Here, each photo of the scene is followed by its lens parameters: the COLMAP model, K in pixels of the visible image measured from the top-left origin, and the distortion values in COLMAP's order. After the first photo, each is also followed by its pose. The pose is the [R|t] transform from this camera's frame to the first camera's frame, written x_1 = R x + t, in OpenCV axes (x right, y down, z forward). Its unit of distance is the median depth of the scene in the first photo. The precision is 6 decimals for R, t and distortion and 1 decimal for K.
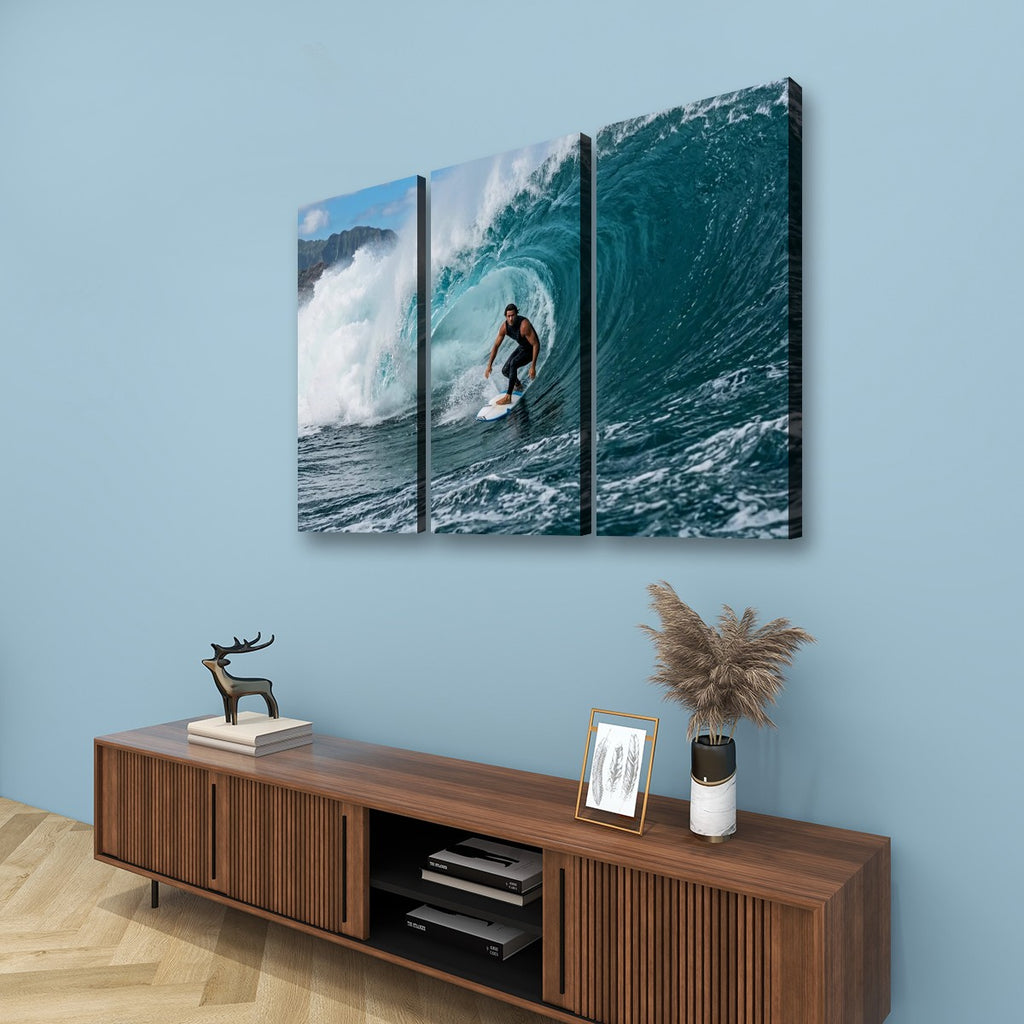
lens RADIAL K [[1084.3, 0, 512.0], [0, 1084.3, 512.0], [0, 0, 1]] dist [0.028973, 0.015795]
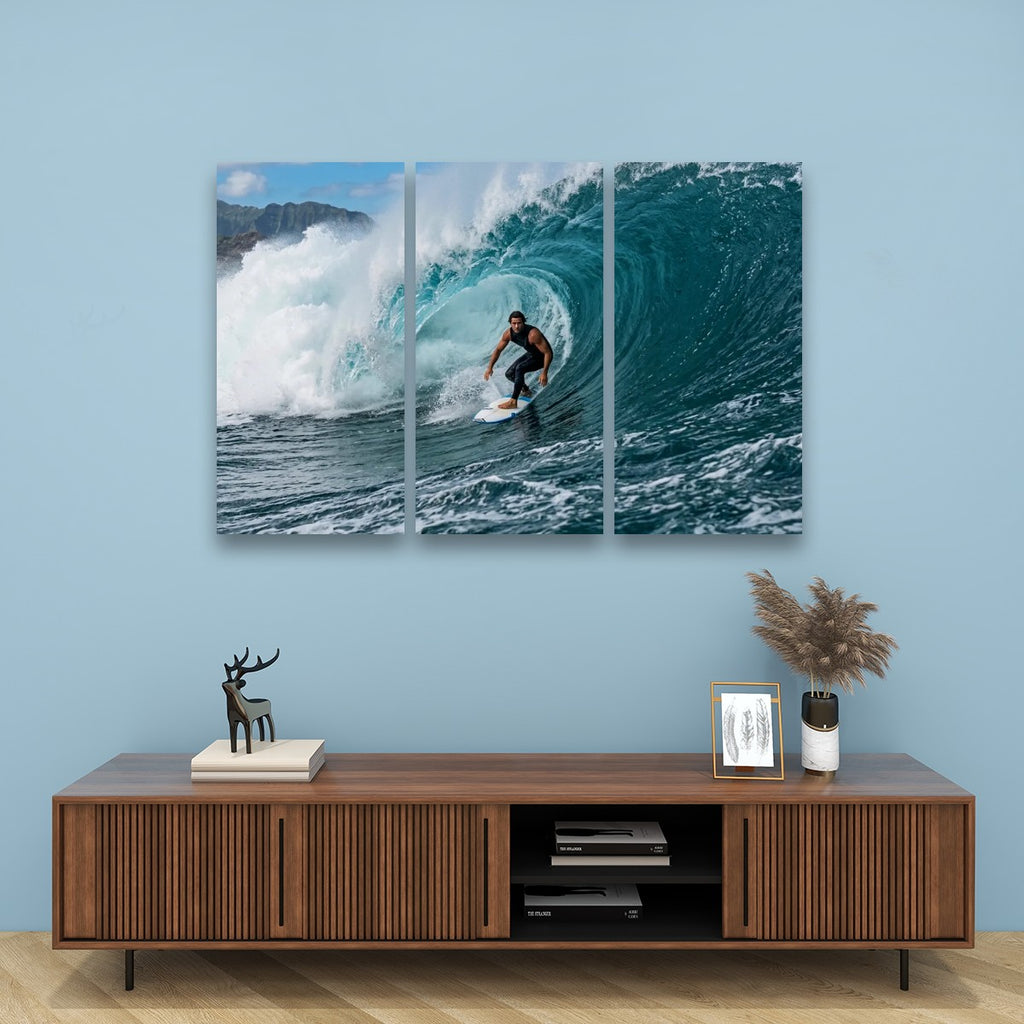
lens RADIAL K [[911.6, 0, 507.1], [0, 911.6, 561.2], [0, 0, 1]] dist [-0.000661, 0.003542]
pose [[0.788046, -0.011200, 0.615514, -0.556242], [0.000669, 0.999849, 0.017337, 0.032456], [-0.615616, -0.013251, 0.787935, 0.324855]]
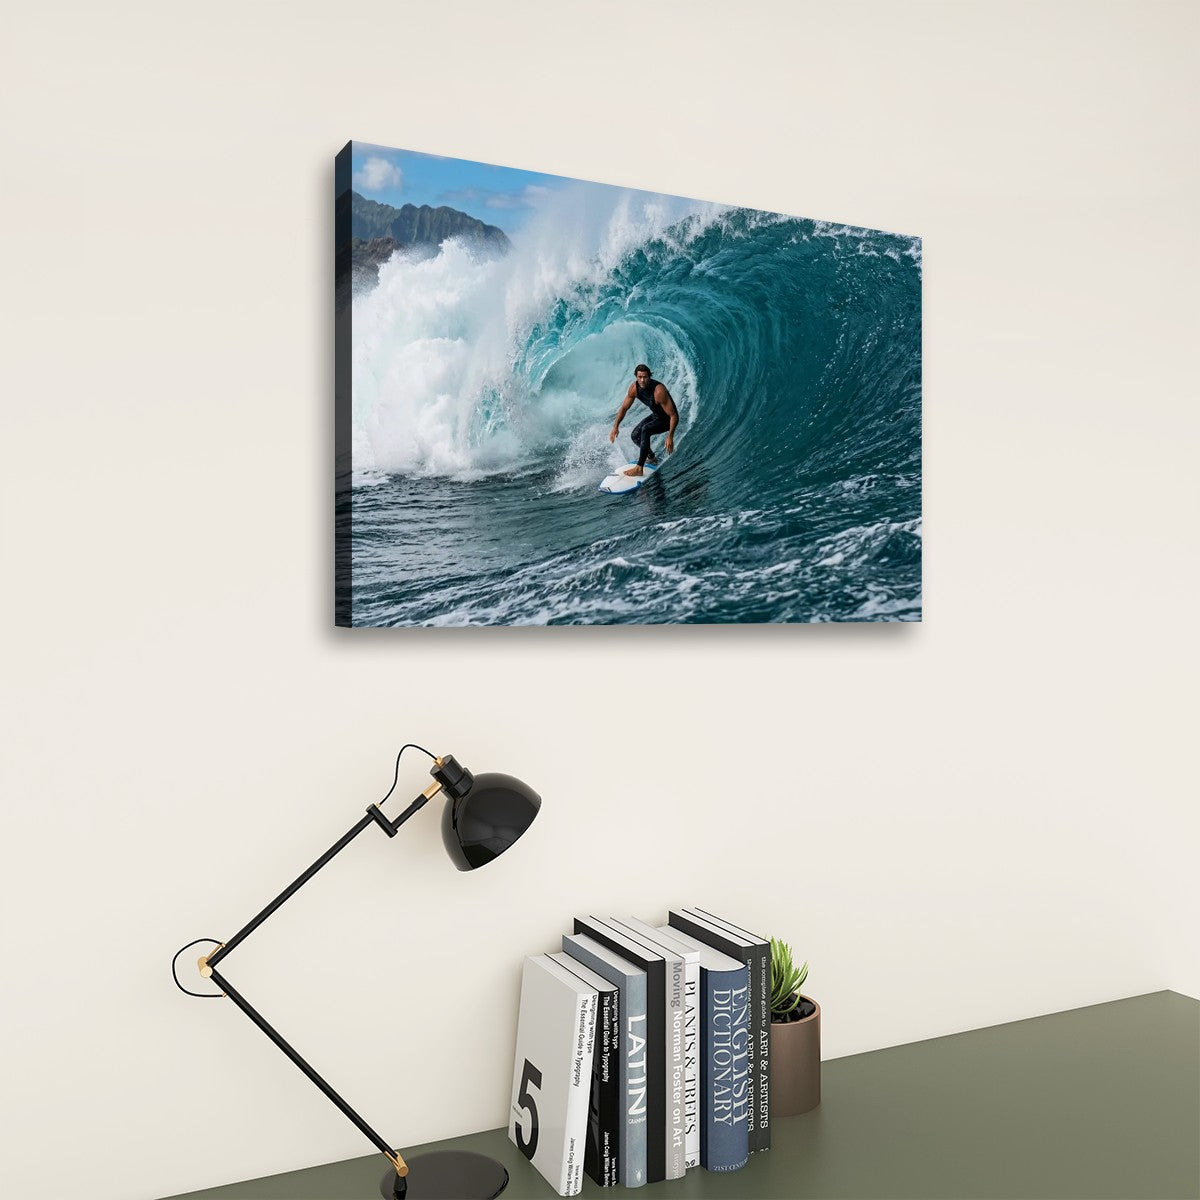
lens RADIAL K [[1194.9, 0, 606.0], [0, 1194.9, 582.9], [0, 0, 1]] dist [0.016931, 0.004935]
pose [[0.457162, 0.030834, 0.888849, -0.886533], [0.004243, 0.999312, -0.036848, 0.021464], [-0.889373, 0.020617, 0.456717, 0.601965]]
